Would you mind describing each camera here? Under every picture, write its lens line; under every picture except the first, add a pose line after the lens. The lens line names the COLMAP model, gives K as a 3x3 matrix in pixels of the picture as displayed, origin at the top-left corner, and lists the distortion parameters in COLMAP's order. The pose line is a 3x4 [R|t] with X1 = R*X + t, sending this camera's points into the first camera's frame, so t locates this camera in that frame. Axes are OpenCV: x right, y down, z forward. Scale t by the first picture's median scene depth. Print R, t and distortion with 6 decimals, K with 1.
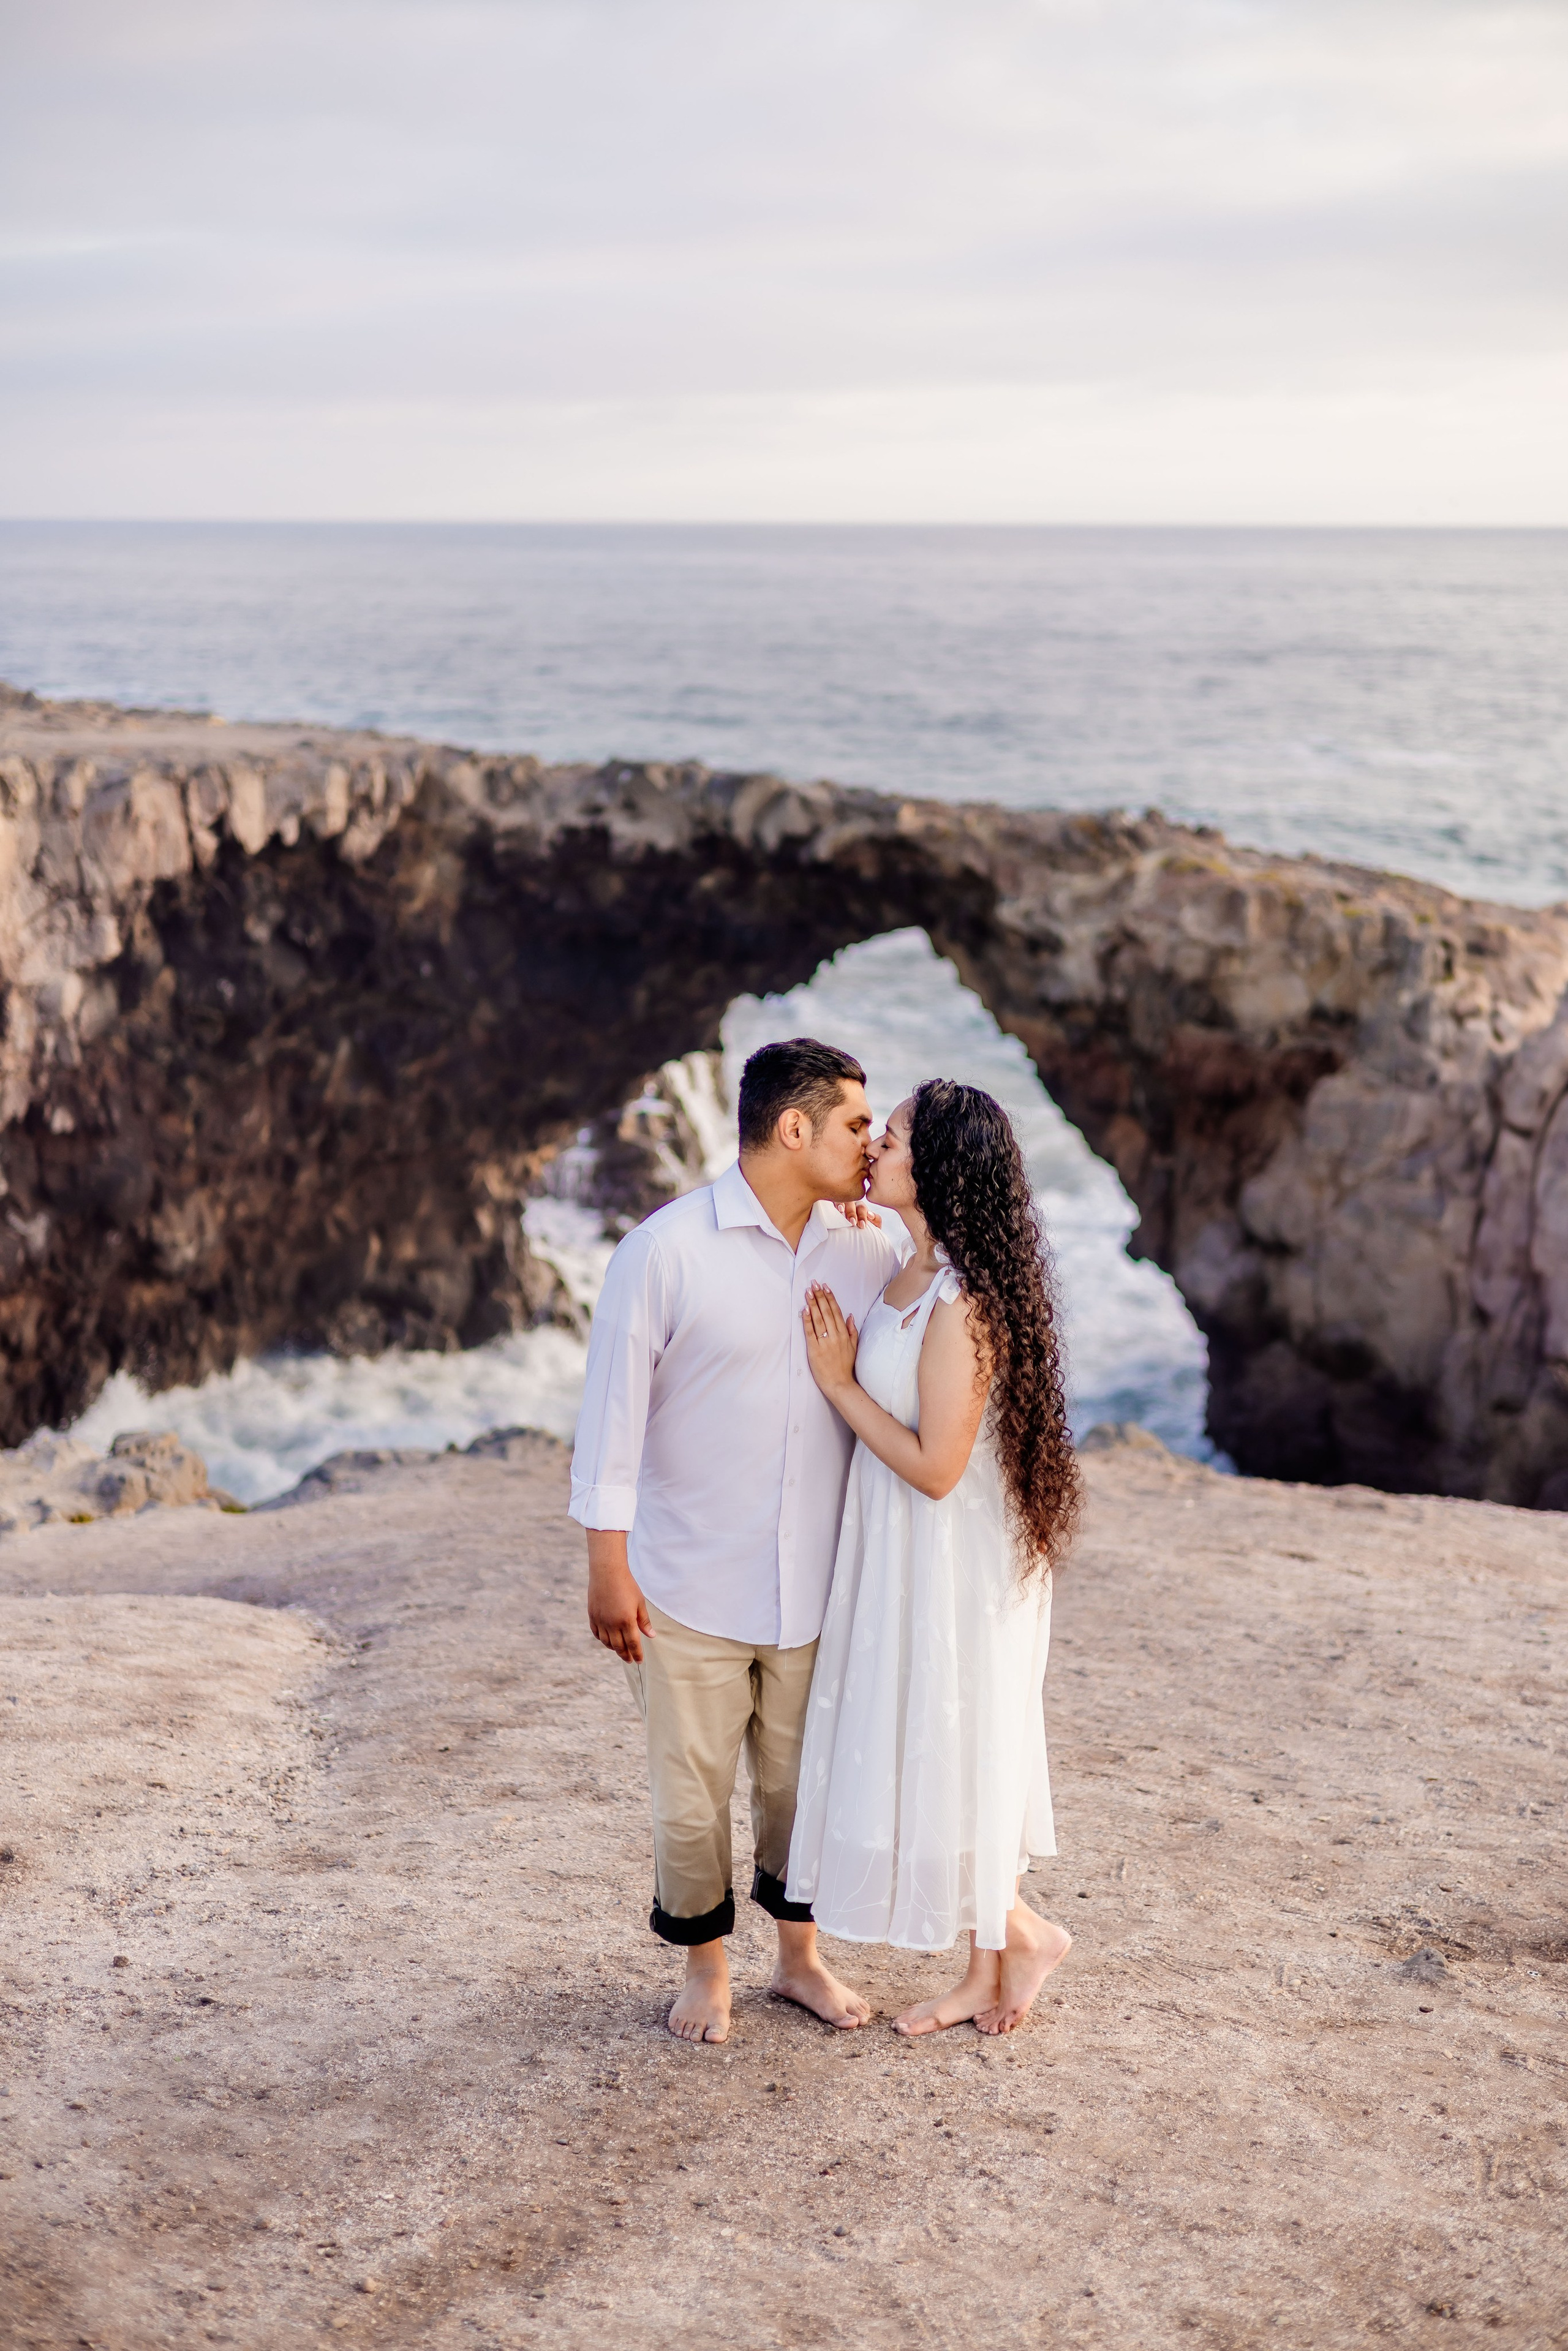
lens RADIAL K [[3404.3, 0, 800.7], [0, 3404.3, 1162.4], [0, 0, 1]] dist [0.030793, 0.000000]
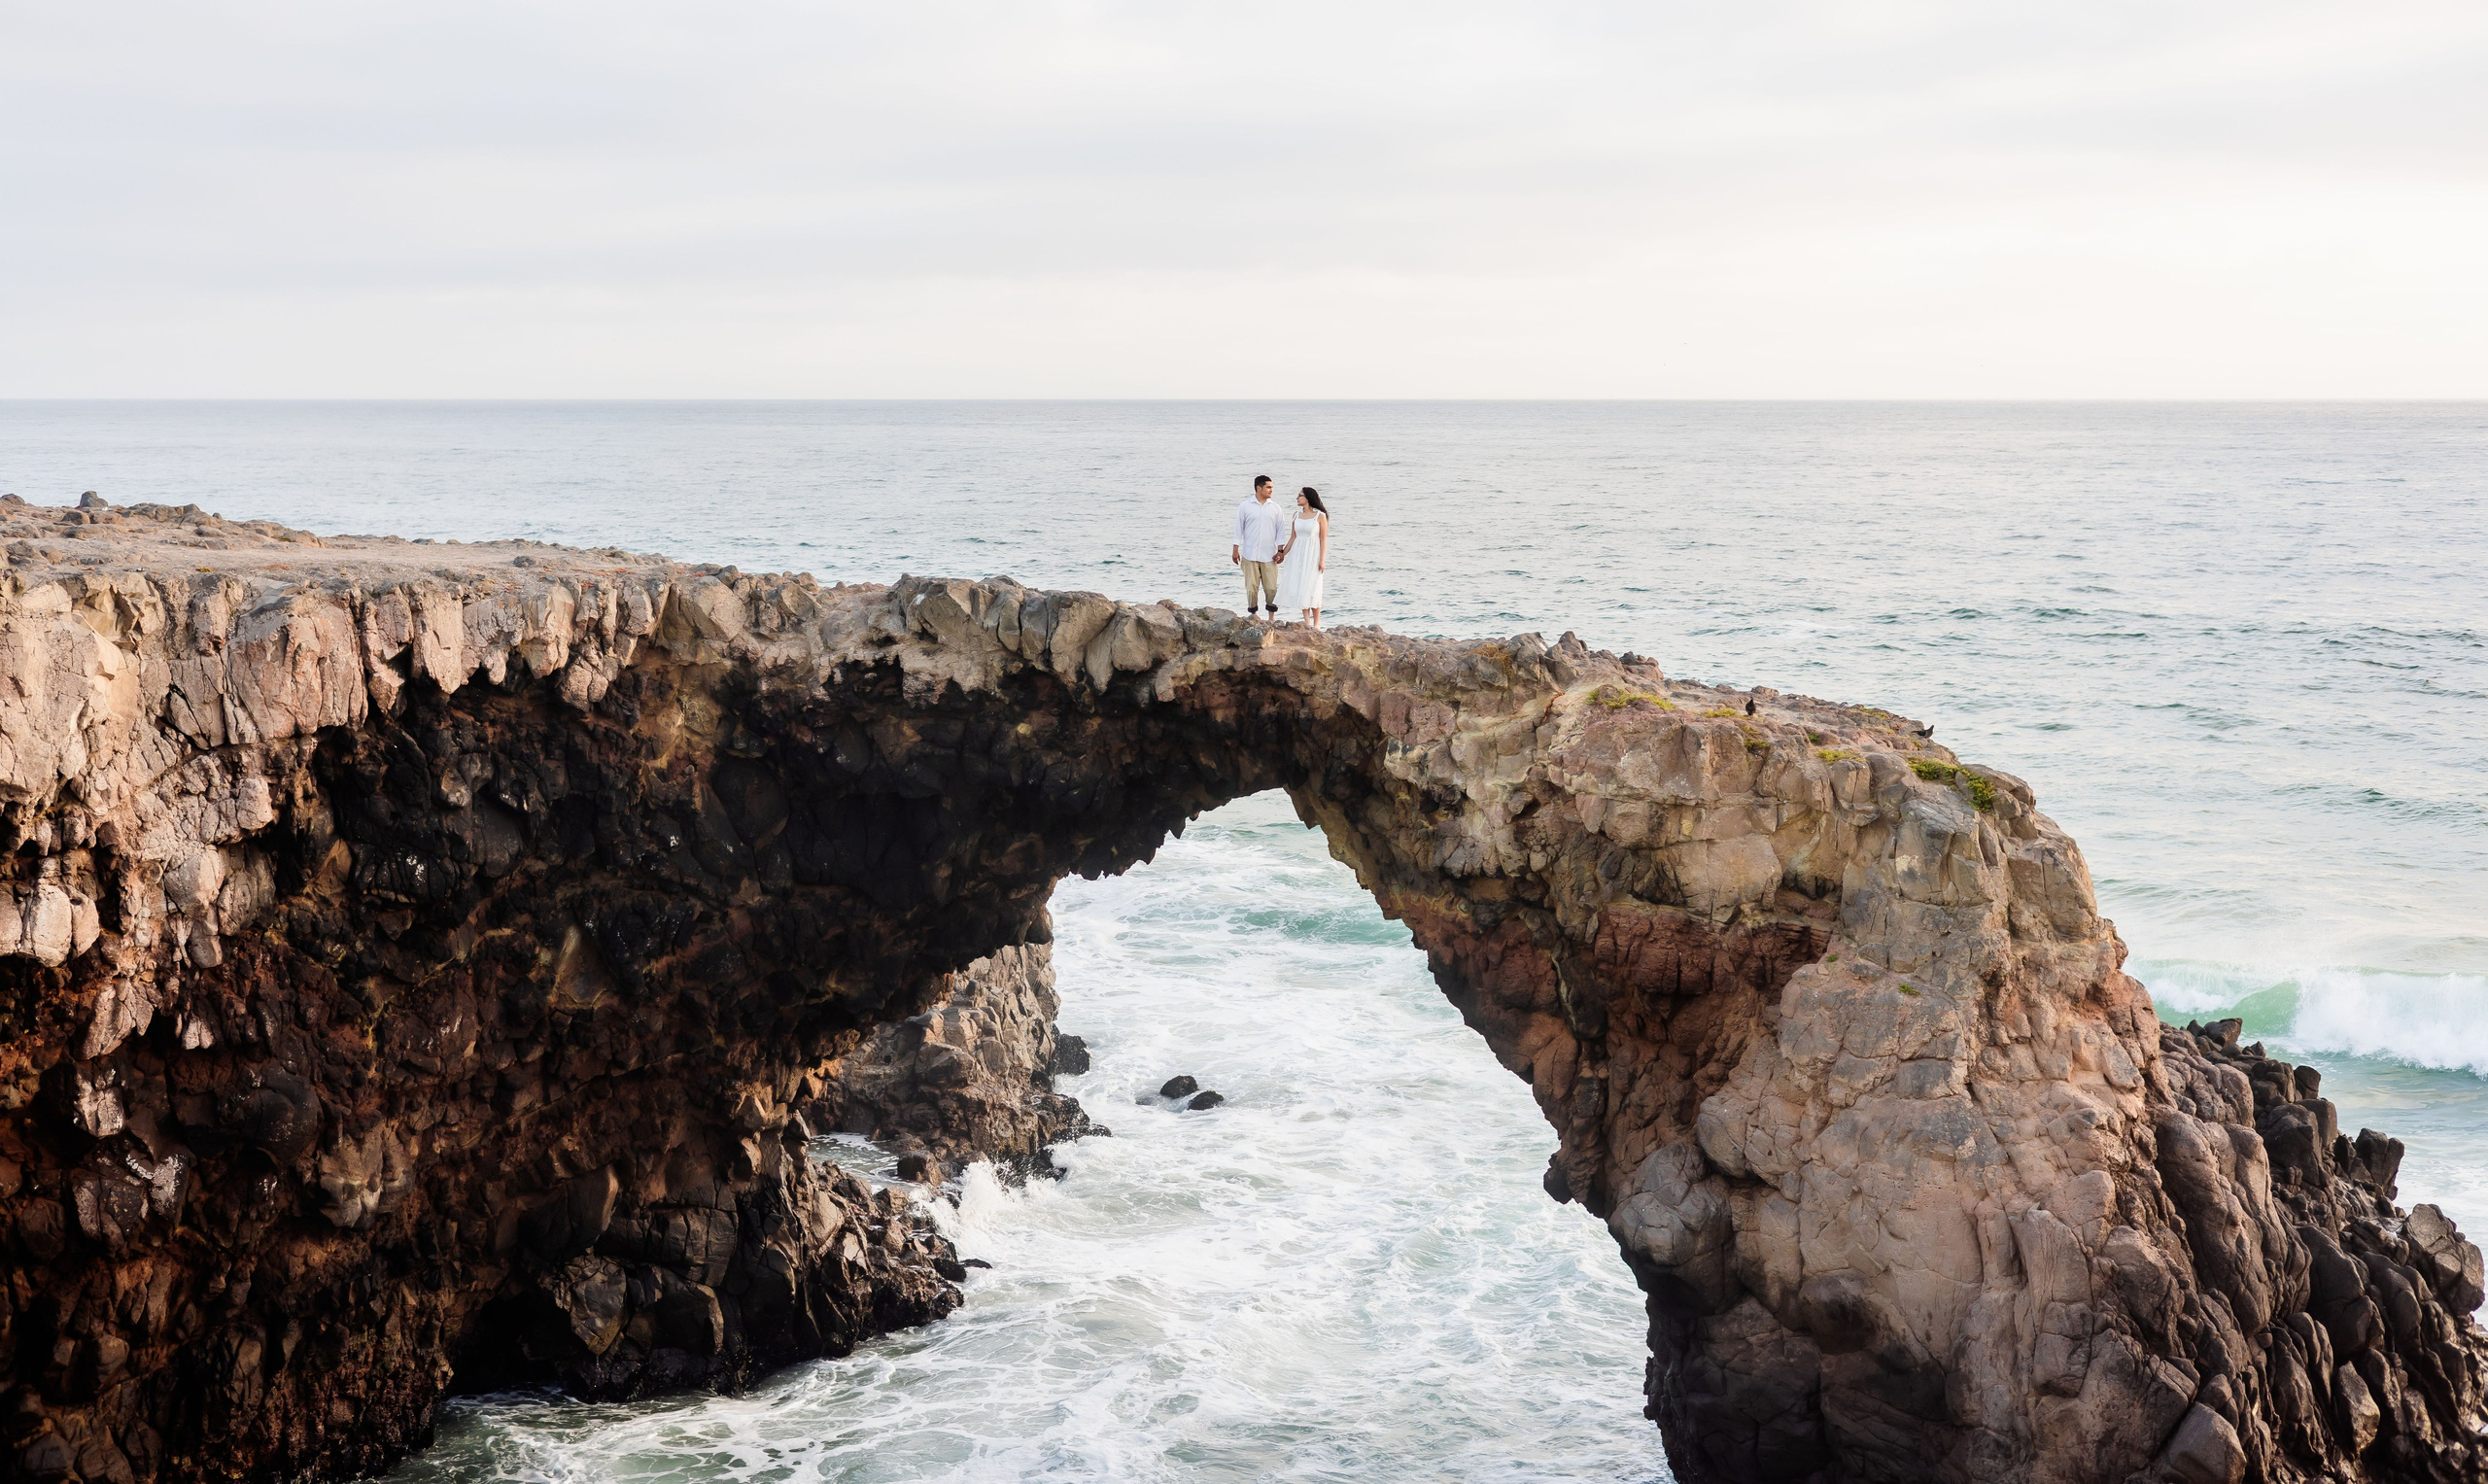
lens RADIAL K [[3675.0, 0, 1252.9], [0, 3675.0, 718.9], [0, 0, 1]] dist [-0.028445, 0.000000]
pose [[0.999506, -0.008213, 0.030332, 0.000740], [0.010976, 0.995689, -0.092105, -0.004479], [-0.029445, 0.092393, 0.995287, 0.147599]]
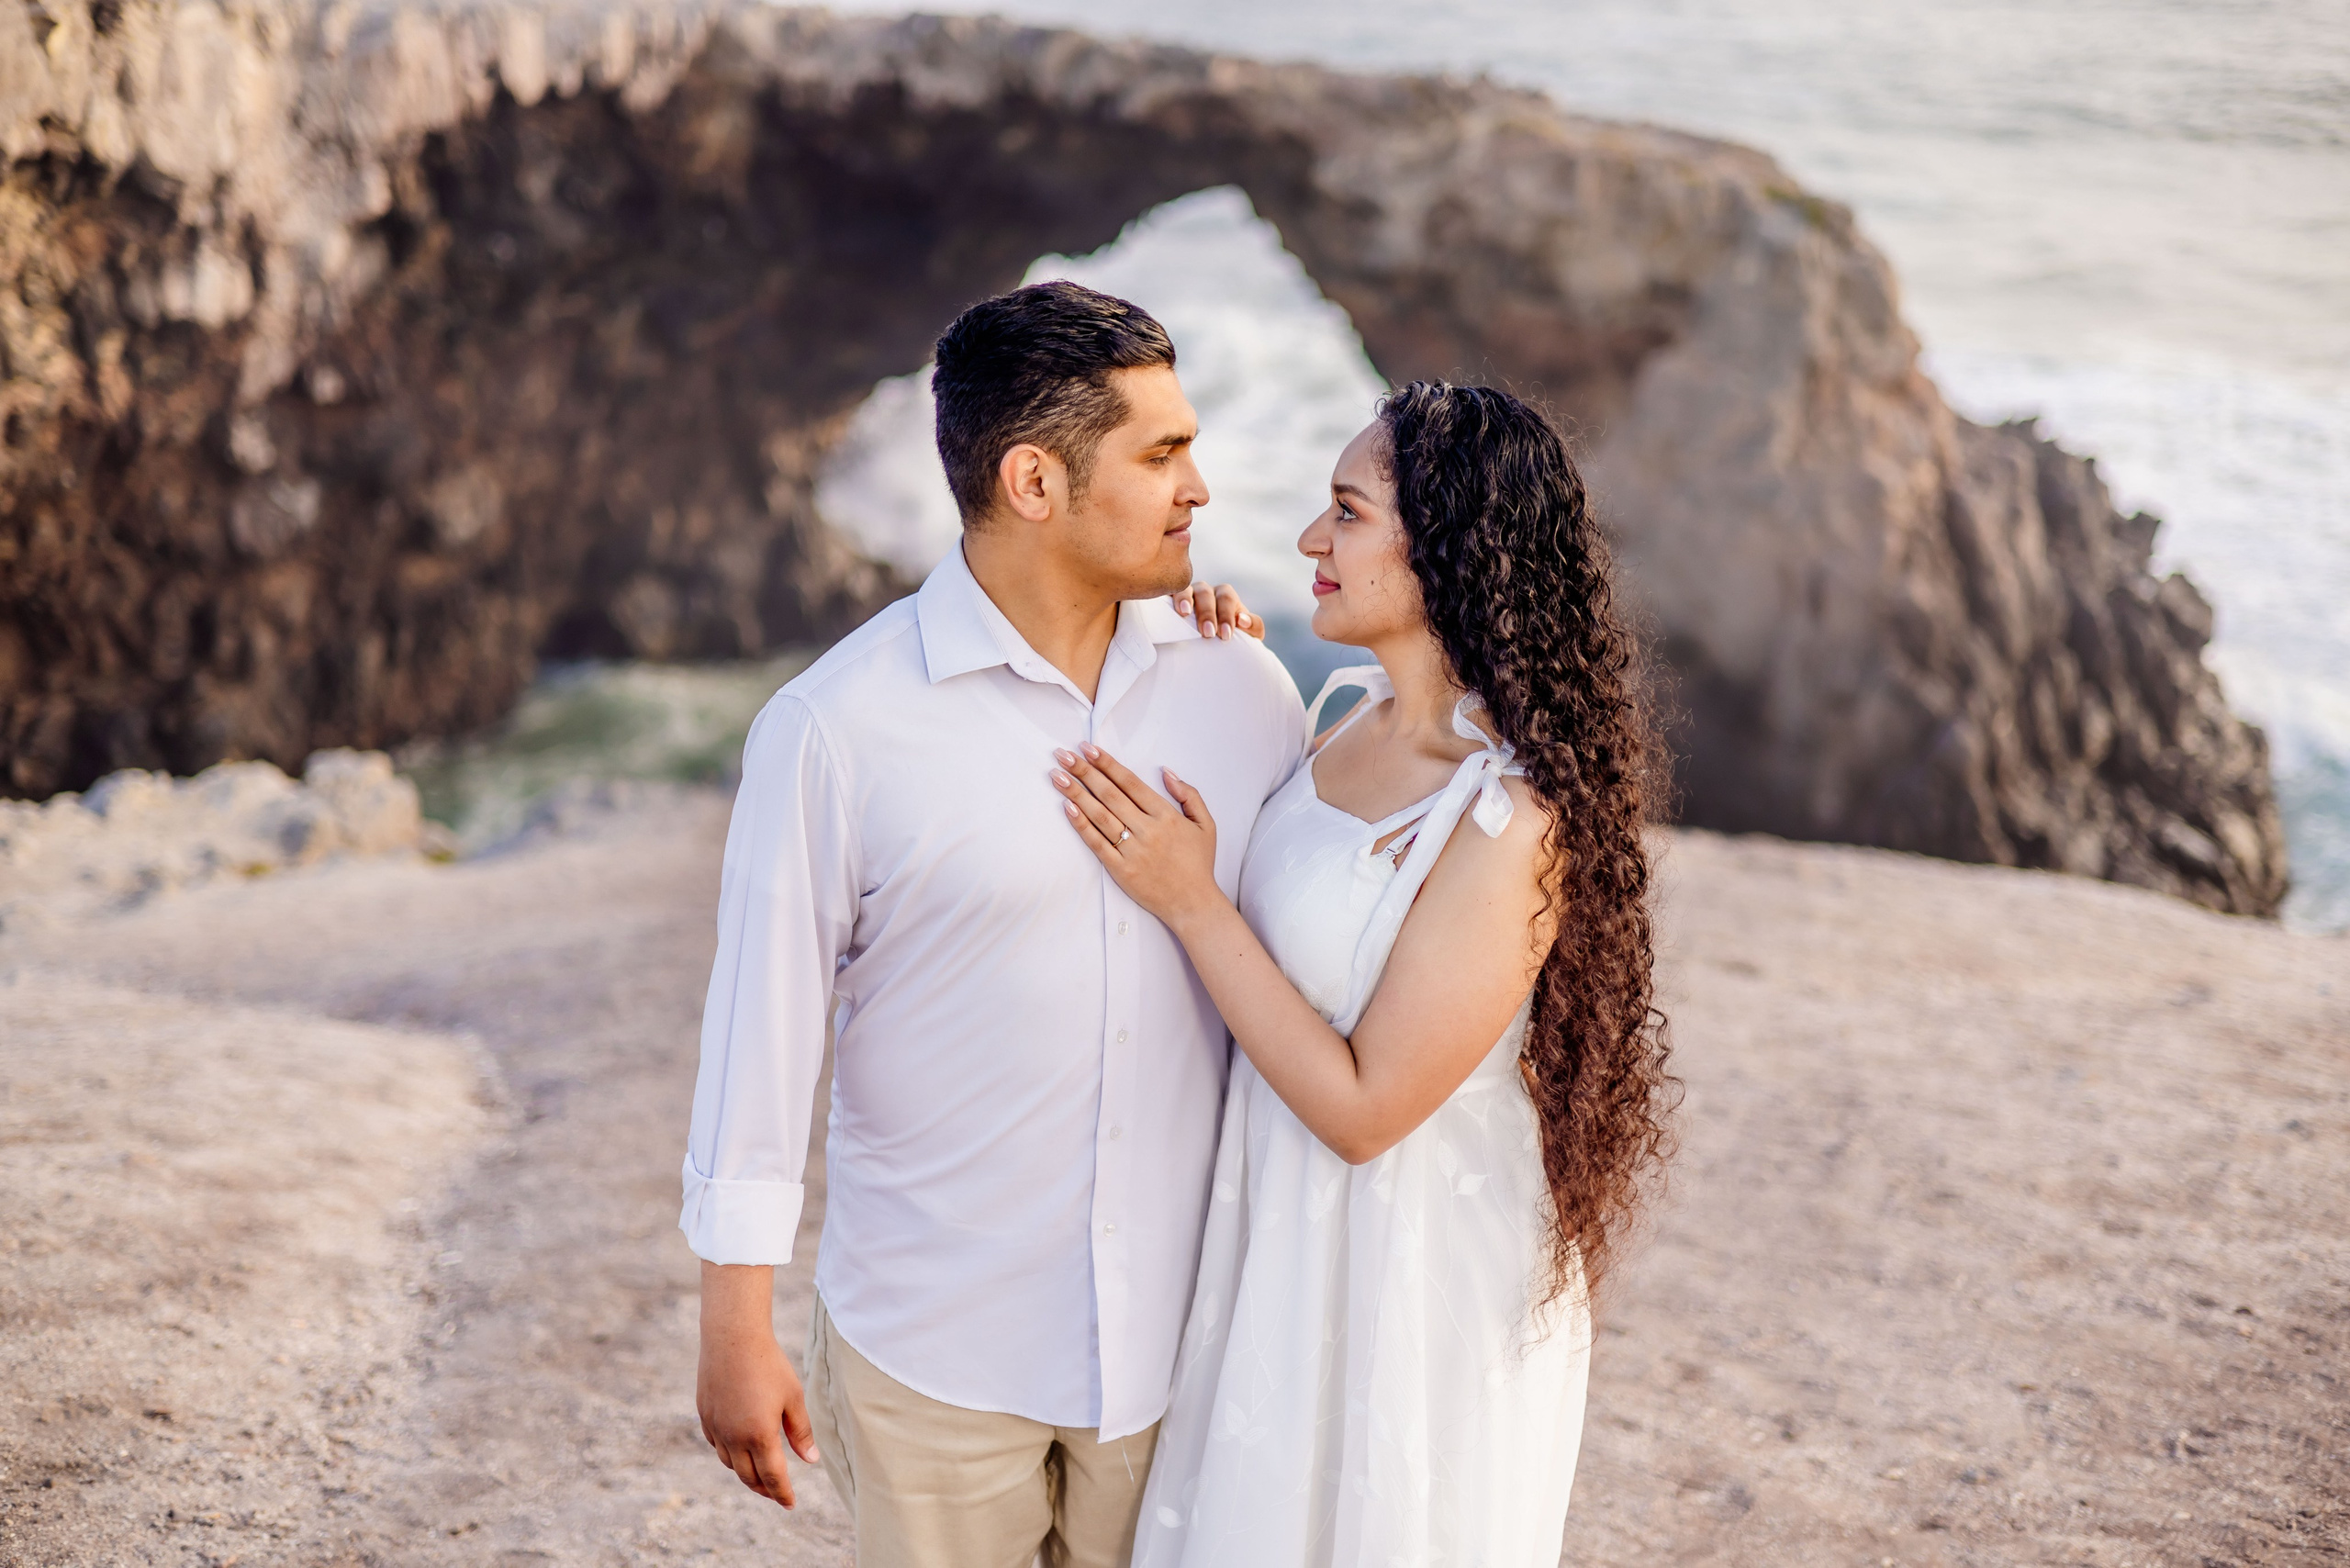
lens RADIAL K [[3403.2, 0, 1186.4], [0, 3403.2, 762.2], [0, 0, 1]] dist [0.030793, 0.000000]
pose [[0.999676, 0.007747, 0.024235, -0.000526], [-0.010035, 0.995352, 0.095775, -0.001375], [-0.023381, -0.095987, 0.995108, 0.042089]]
